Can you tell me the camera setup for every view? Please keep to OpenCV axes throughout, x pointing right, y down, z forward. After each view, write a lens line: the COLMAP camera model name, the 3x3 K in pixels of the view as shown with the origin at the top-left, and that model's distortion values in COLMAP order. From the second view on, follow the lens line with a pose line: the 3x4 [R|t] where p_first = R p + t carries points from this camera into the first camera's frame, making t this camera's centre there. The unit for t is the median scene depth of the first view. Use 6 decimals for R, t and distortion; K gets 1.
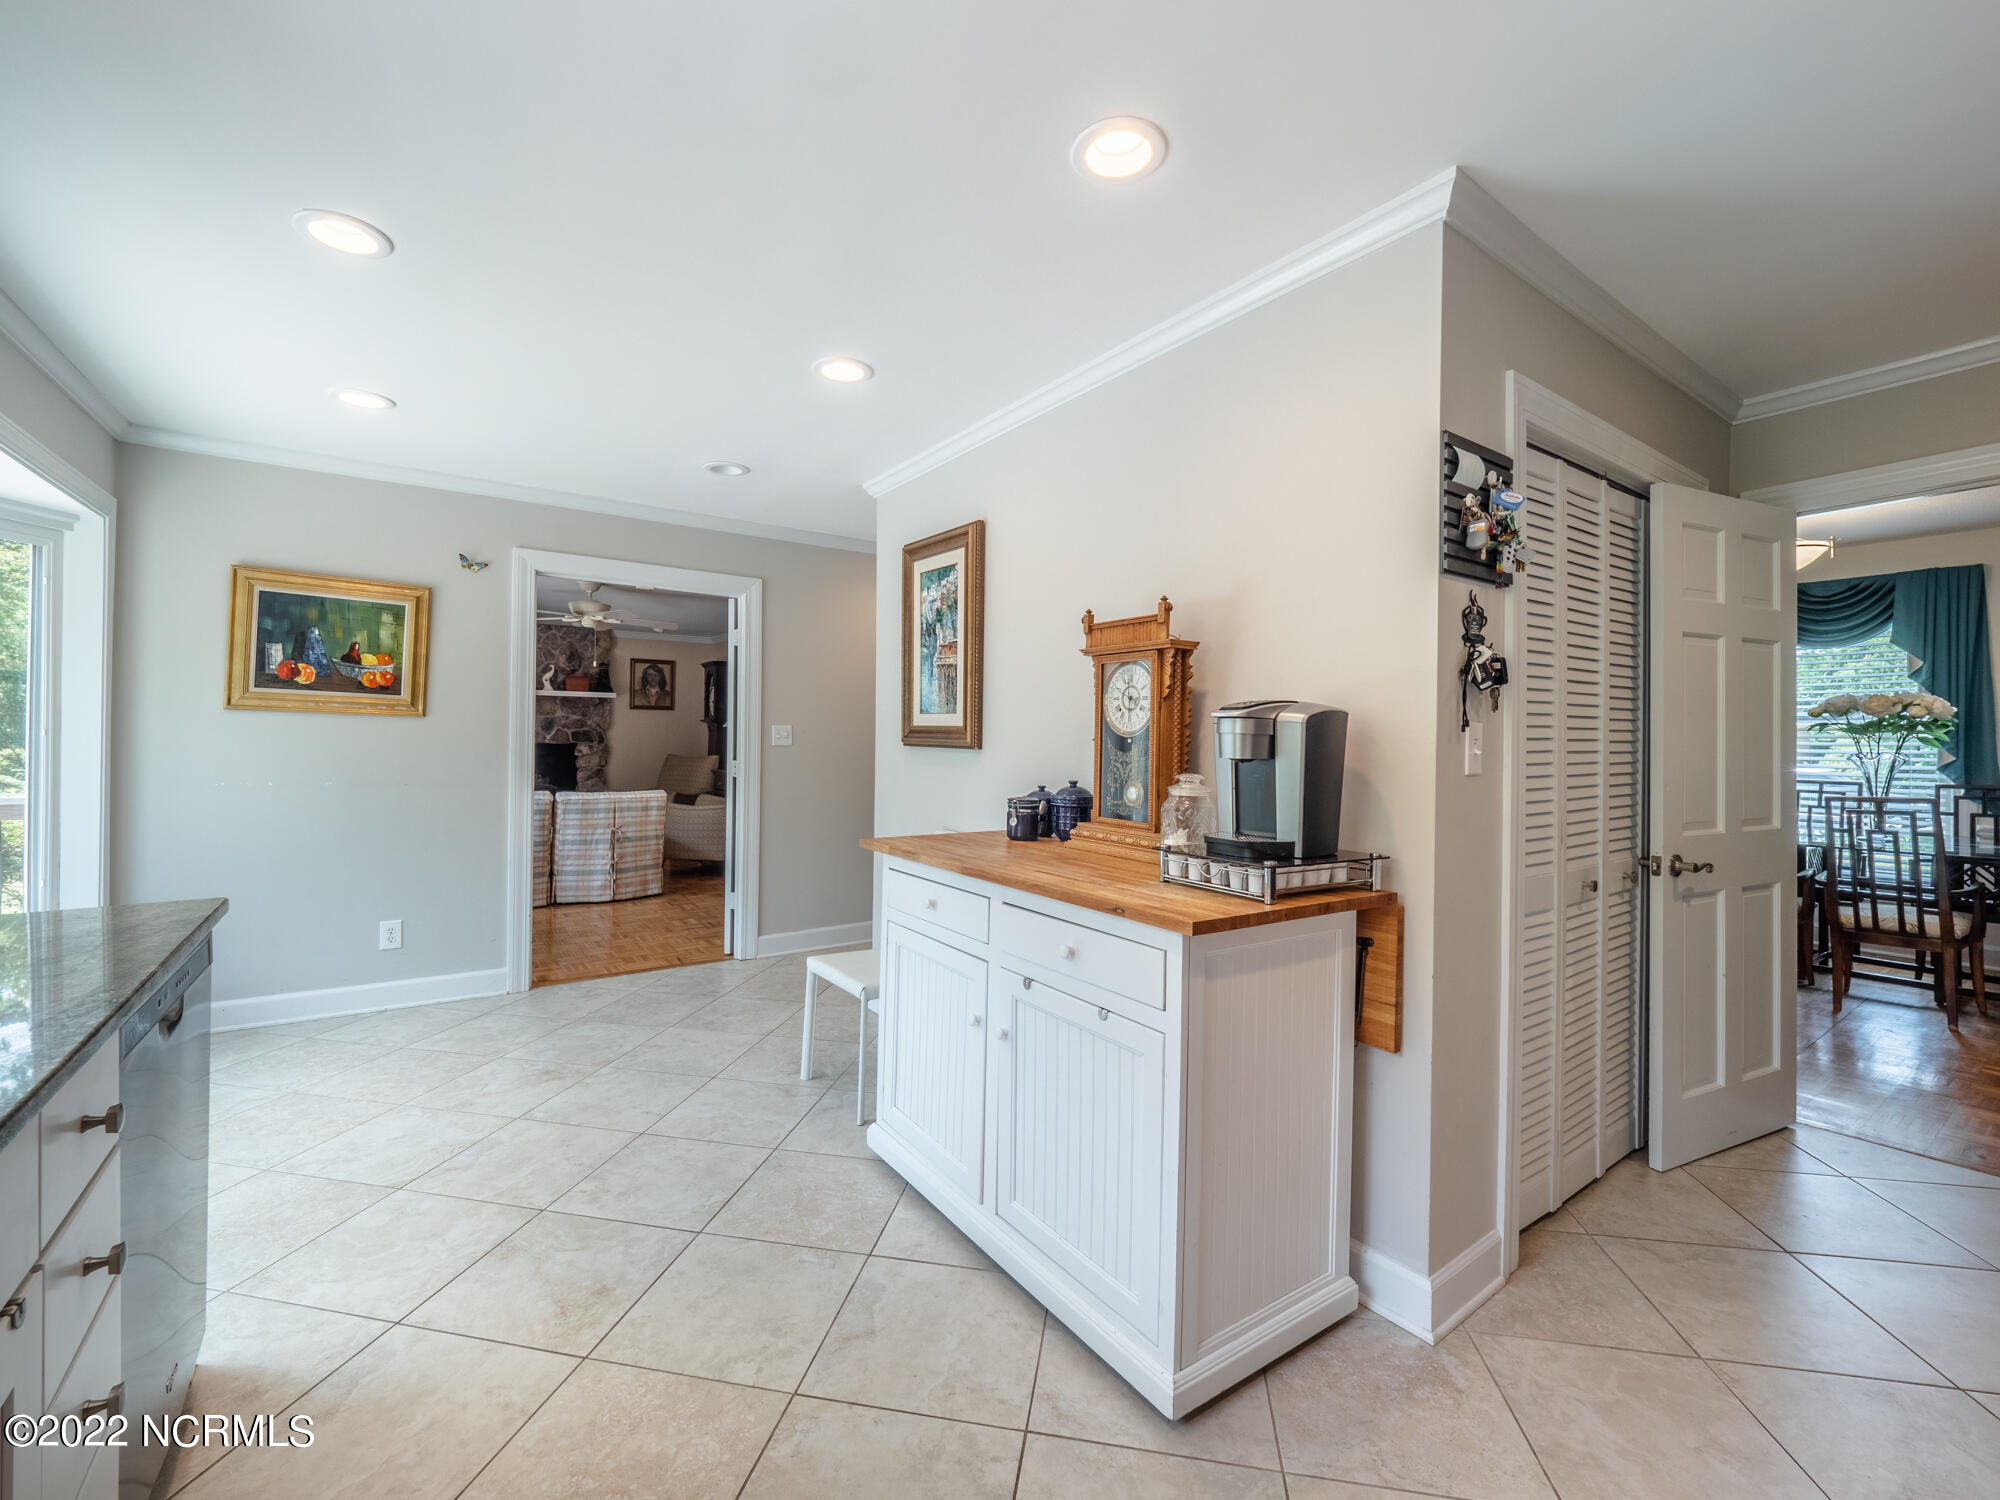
lens RADIAL K [[854.4, 0, 1012.0], [0, 854.4, 740.6], [0, 0, 1]] dist [0.002648, -0.012330]
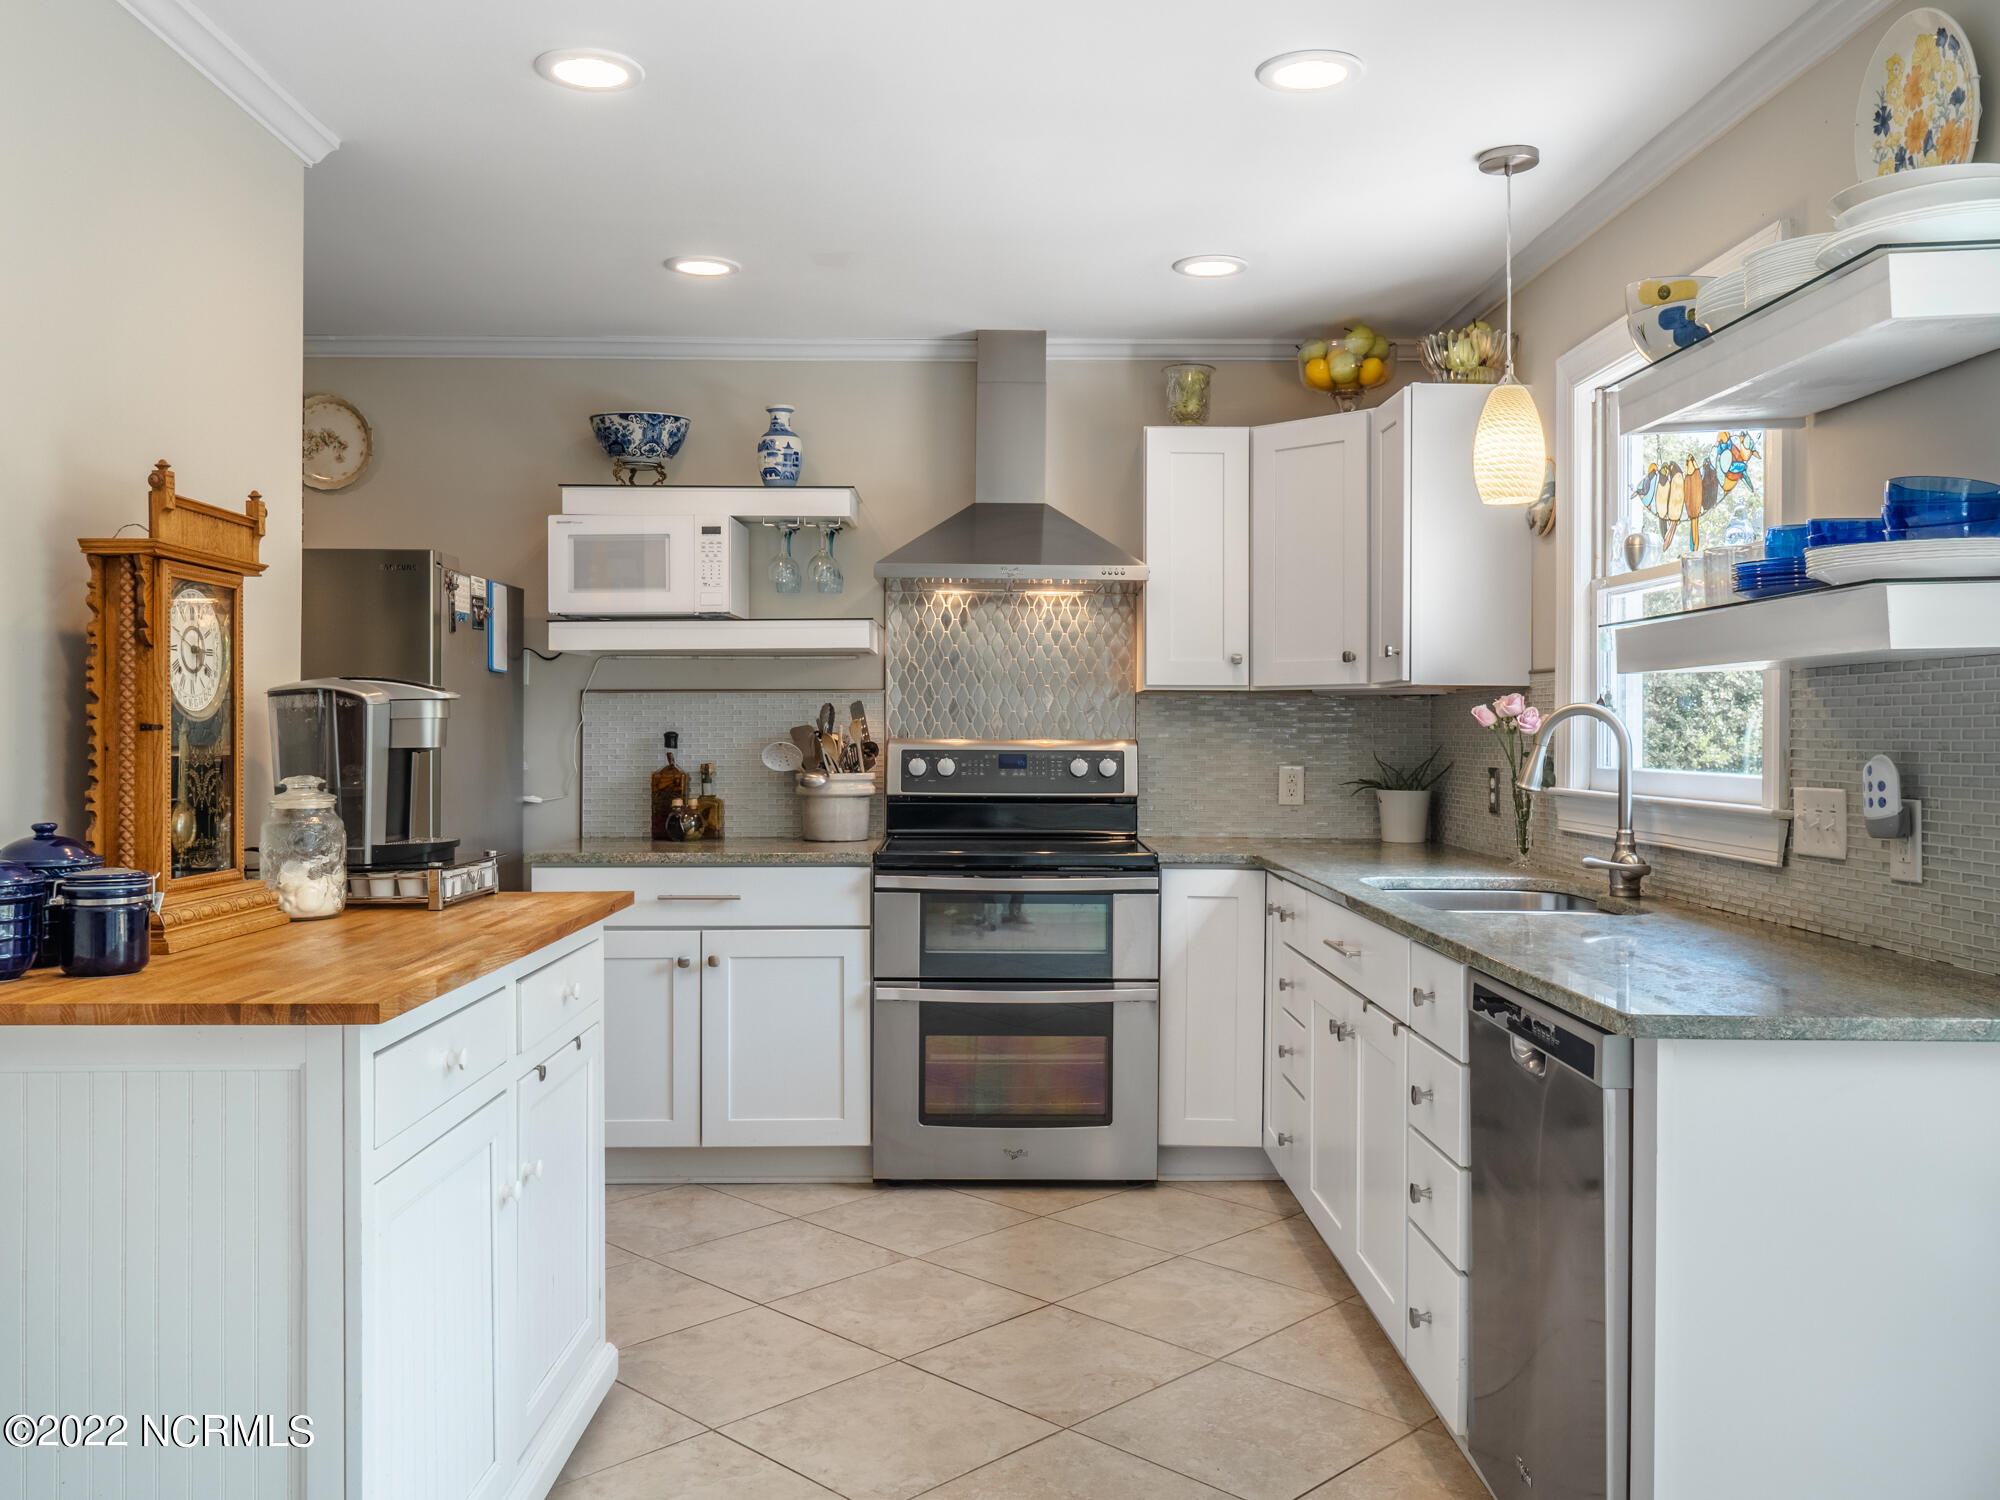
lens RADIAL K [[1634.2, 0, 1003.7], [0, 1634.2, 719.1], [0, 0, 1]] dist [-0.003491, 0.000000]
pose [[-0.821264, -0.009690, 0.570466, -0.916191], [-0.009505, 0.999949, 0.003302, -0.014161], [-0.570469, -0.002710, -0.821315, 1.627731]]
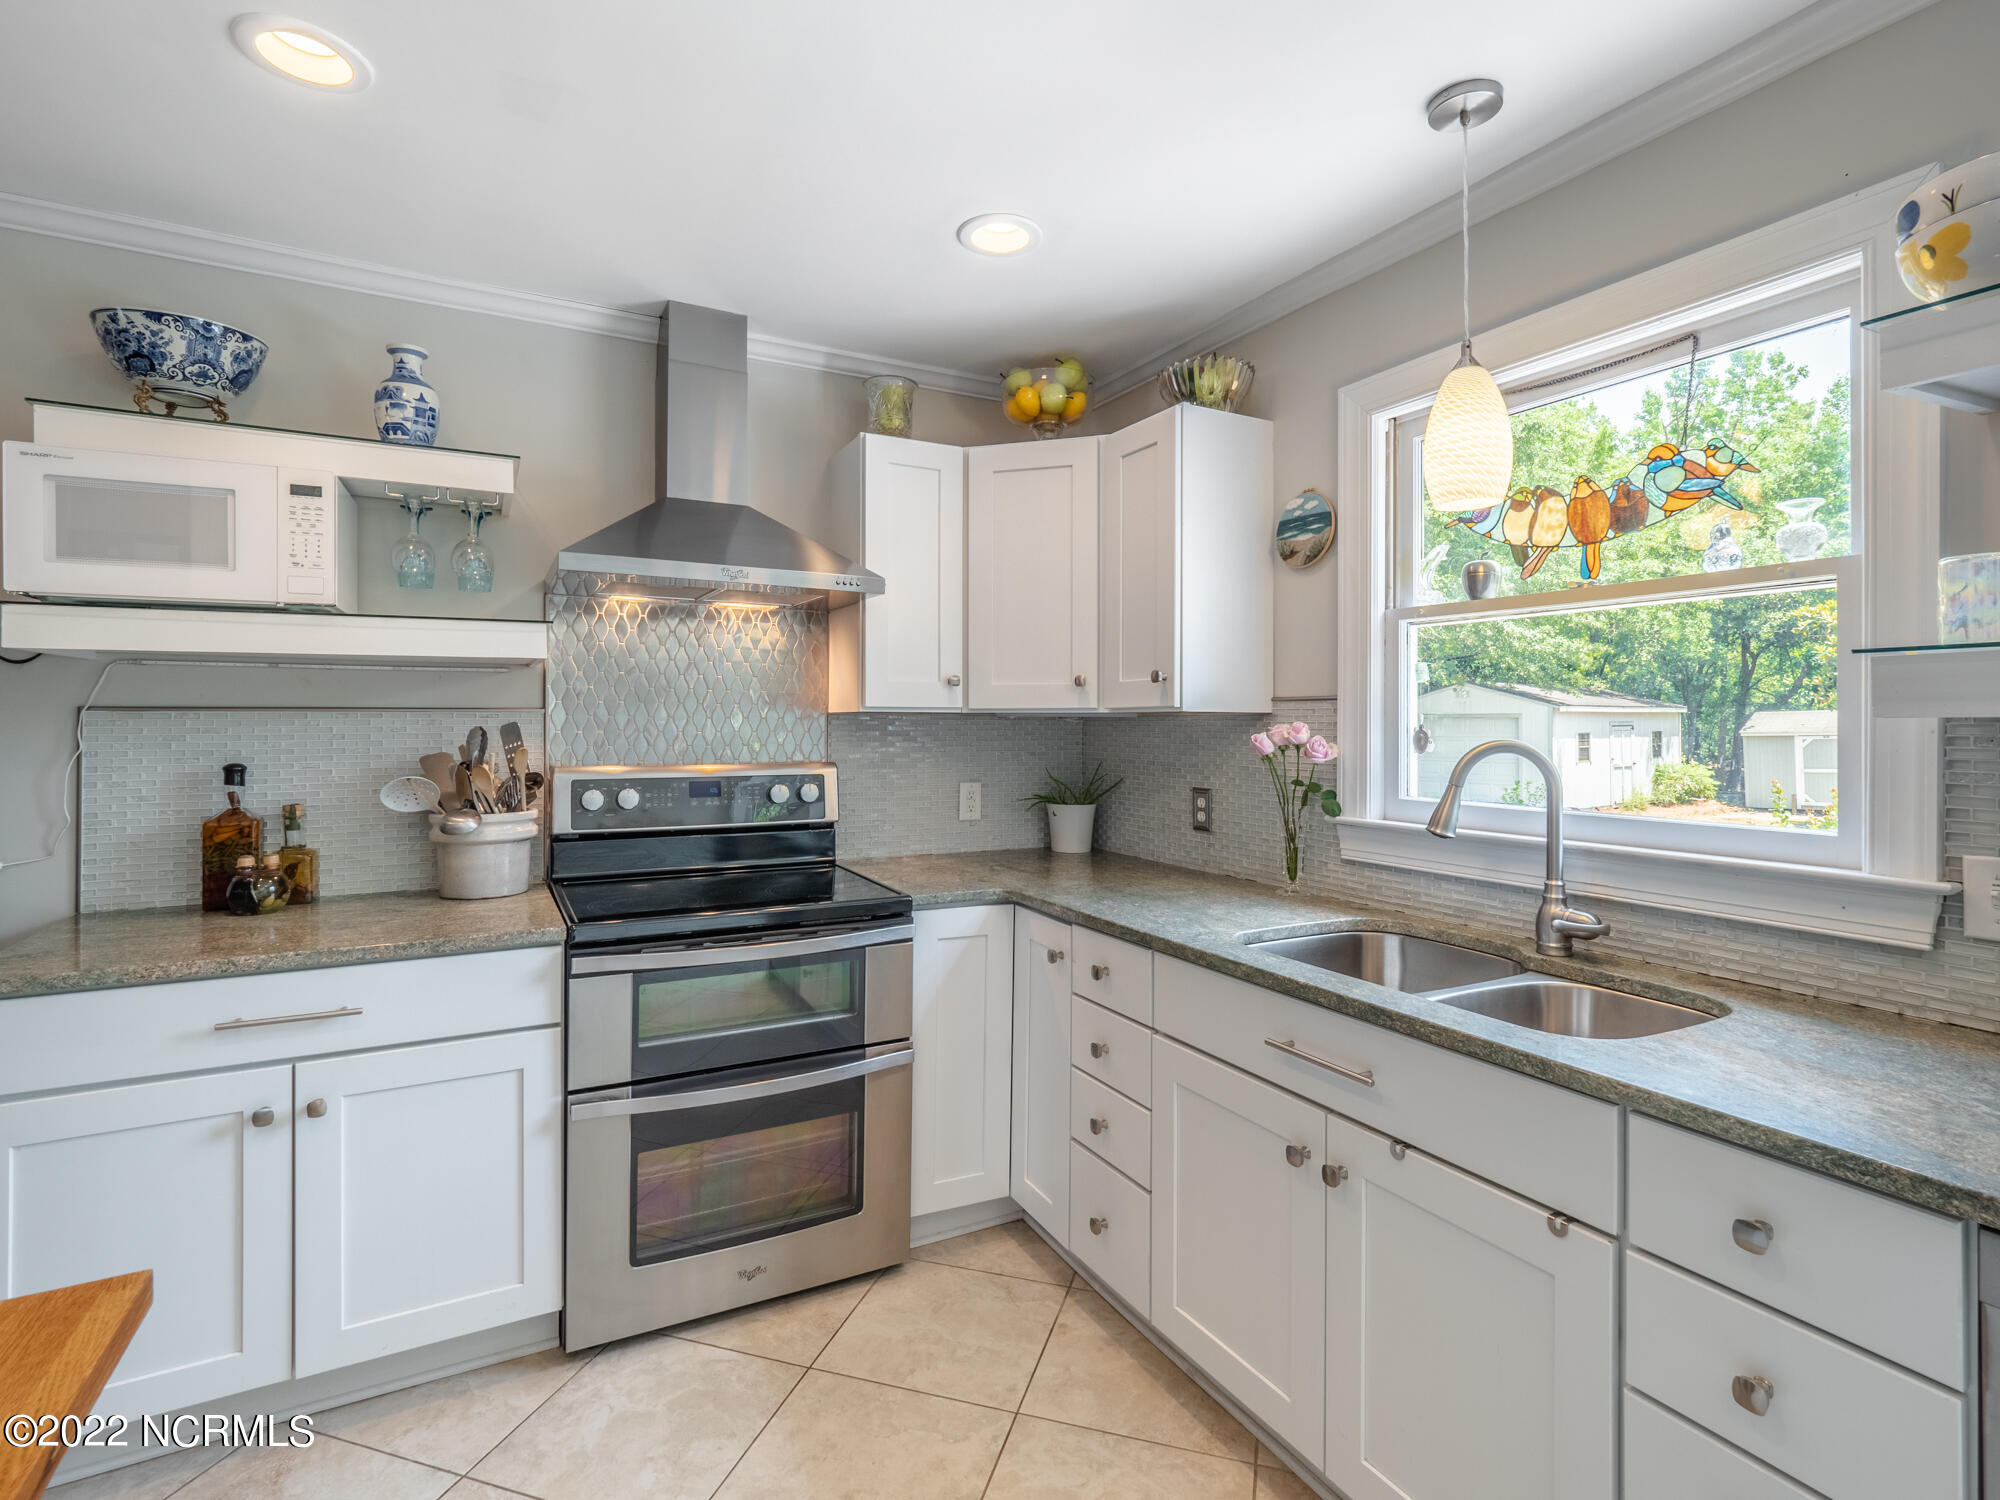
lens RADIAL K [[984.6, 0, 996.5], [0, 984.6, 715.9], [0, 0, 1]] dist [-0.001272, -0.000780]
pose [[-0.990400, -0.012444, 0.137667, -0.183025], [-0.012587, 0.999921, -0.000168, -0.043563], [-0.137654, -0.001900, -0.990479, 0.946106]]
